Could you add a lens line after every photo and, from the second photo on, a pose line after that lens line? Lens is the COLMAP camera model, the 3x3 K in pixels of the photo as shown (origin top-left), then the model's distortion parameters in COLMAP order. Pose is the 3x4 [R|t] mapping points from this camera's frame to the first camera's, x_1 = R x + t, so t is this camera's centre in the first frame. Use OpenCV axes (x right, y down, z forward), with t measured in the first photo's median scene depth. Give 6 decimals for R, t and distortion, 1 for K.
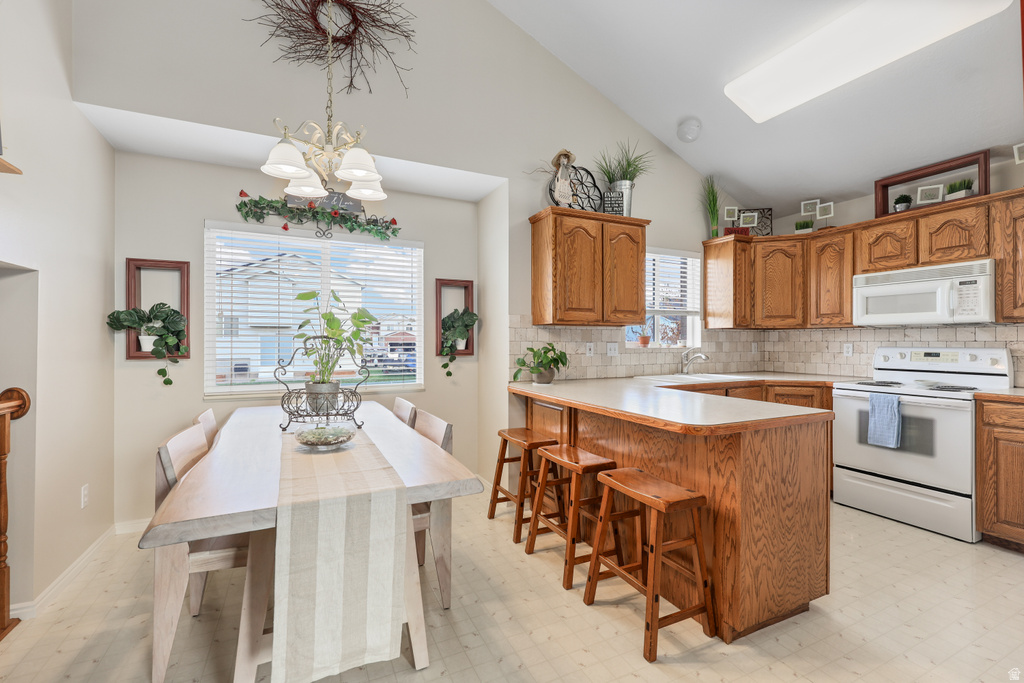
lens RADIAL K [[439.6, 0, 506.1], [0, 439.6, 340.9], [0, 0, 1]] dist [-0.000215, -0.000176]
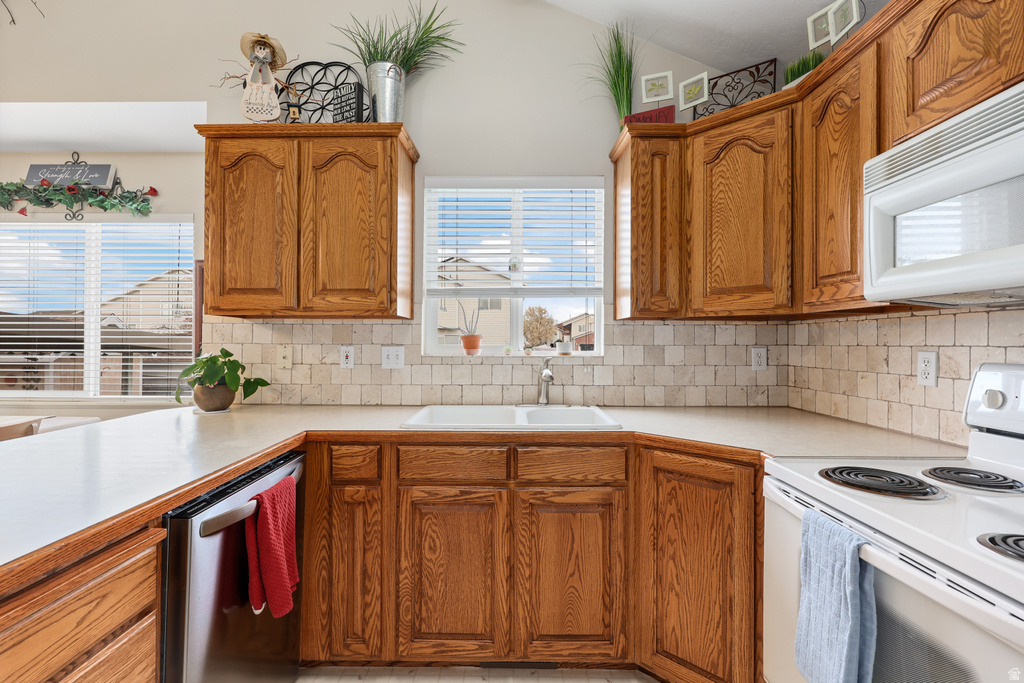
lens RADIAL K [[461.9, 0, 505.5], [0, 461.9, 343.6], [0, 0, 1]] dist [-0.000877, 0.000302]
pose [[0.898642, 0.003605, -0.438667, 0.726979], [-0.002421, 0.999992, 0.003259, -0.002007], [0.438676, -0.001867, 0.898644, 0.563617]]
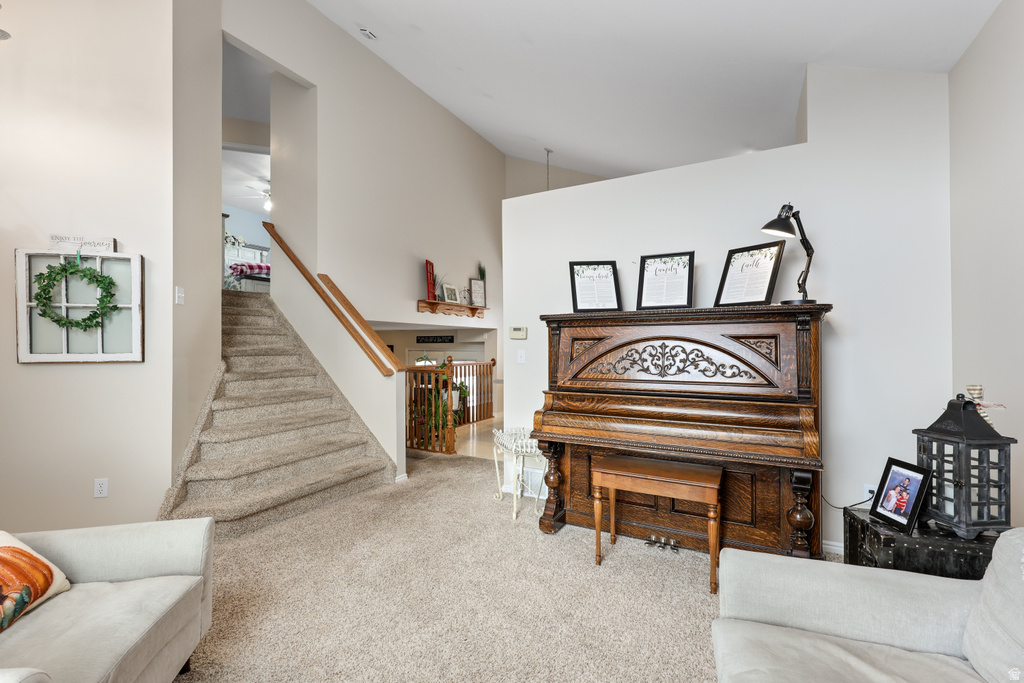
lens RADIAL K [[434.8, 0, 512.0], [0, 434.8, 341.5], [0, 0, 1]] dist [0.000985, 0.000080]
pose [[0.585836, -0.011000, -0.810355, 1.270640], [0.002904, 0.999930, -0.011473, -0.000579], [0.810424, 0.004368, 0.585827, -0.686353]]
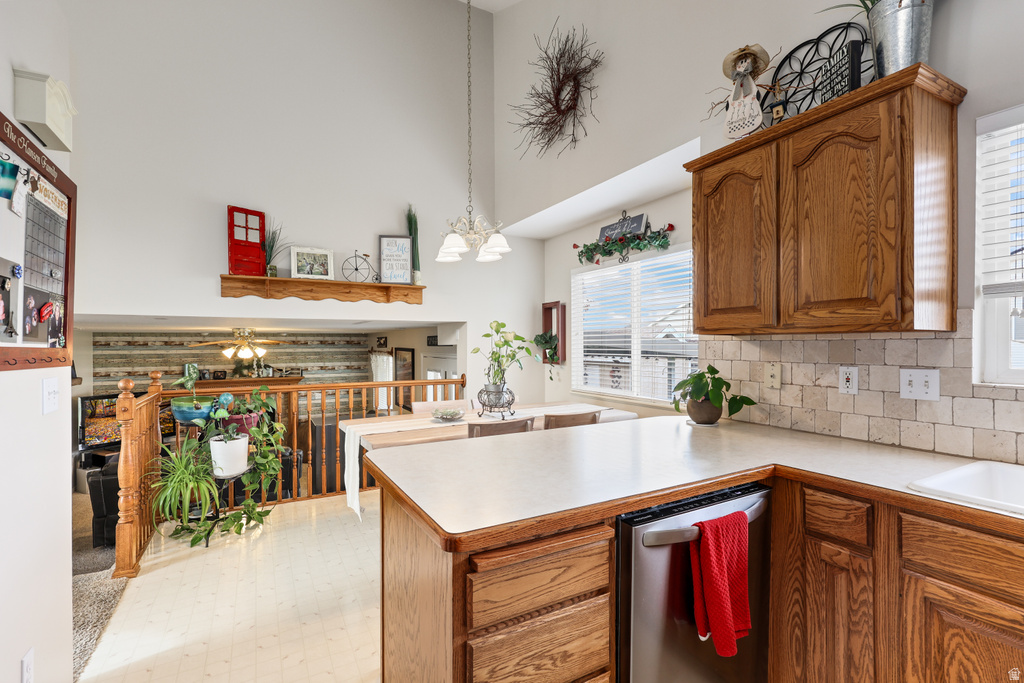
lens RADIAL K [[461.9, 0, 505.5], [0, 461.9, 343.6], [0, 0, 1]] dist [-0.000877, 0.000302]
pose [[0.053635, -0.003392, -0.998555, 0.753136], [0.006246, 0.999976, -0.003062, -0.024278], [0.998541, -0.006073, 0.053655, 0.632138]]
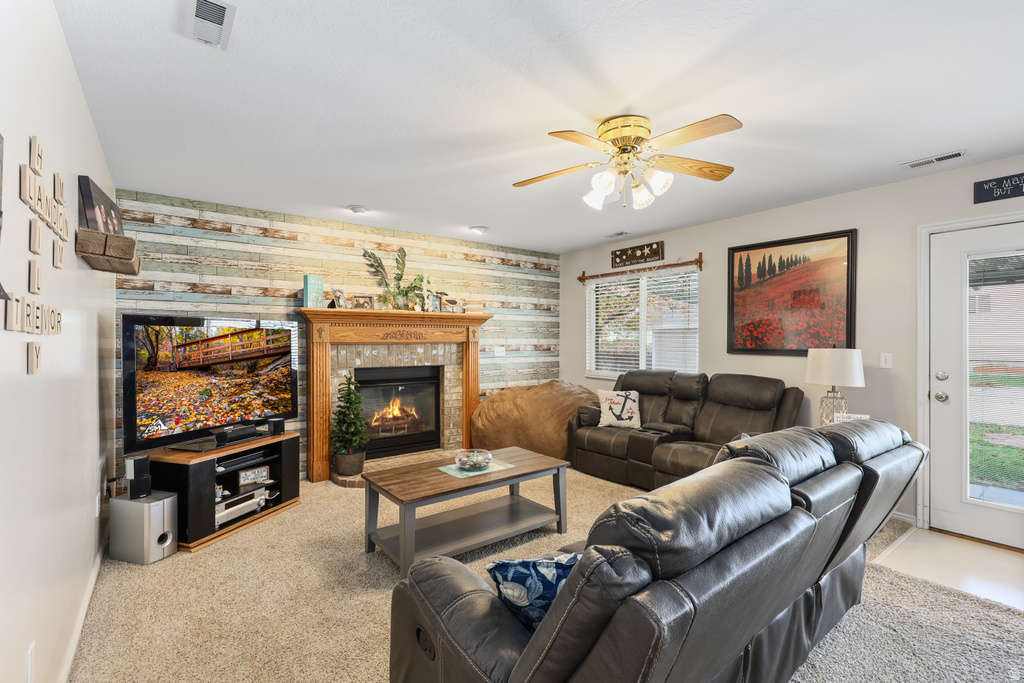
lens RADIAL K [[461.5, 0, 508.3], [0, 461.5, 339.0], [0, 0, 1]] dist [0.001449, 0.000272]
pose [[0.191529, -0.003666, -0.981480, -0.519139], [0.000532, 0.999993, -0.003632, 0.247888], [0.981487, 0.000174, 0.191530, -0.679948]]
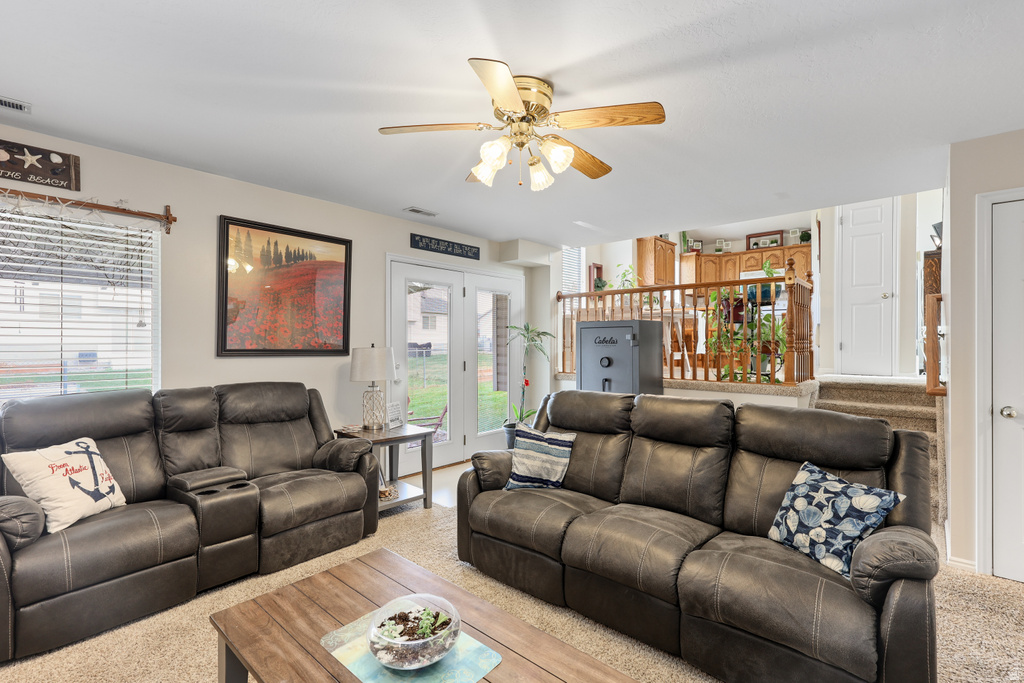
lens RADIAL K [[461.9, 0, 505.5], [0, 461.9, 343.6], [0, 0, 1]] dist [-0.000877, 0.000302]
pose [[0.923440, -0.001911, 0.383737, -1.507287], [0.000190, 0.999990, 0.004522, 0.251450], [-0.383742, -0.004103, 0.923431, -0.946955]]
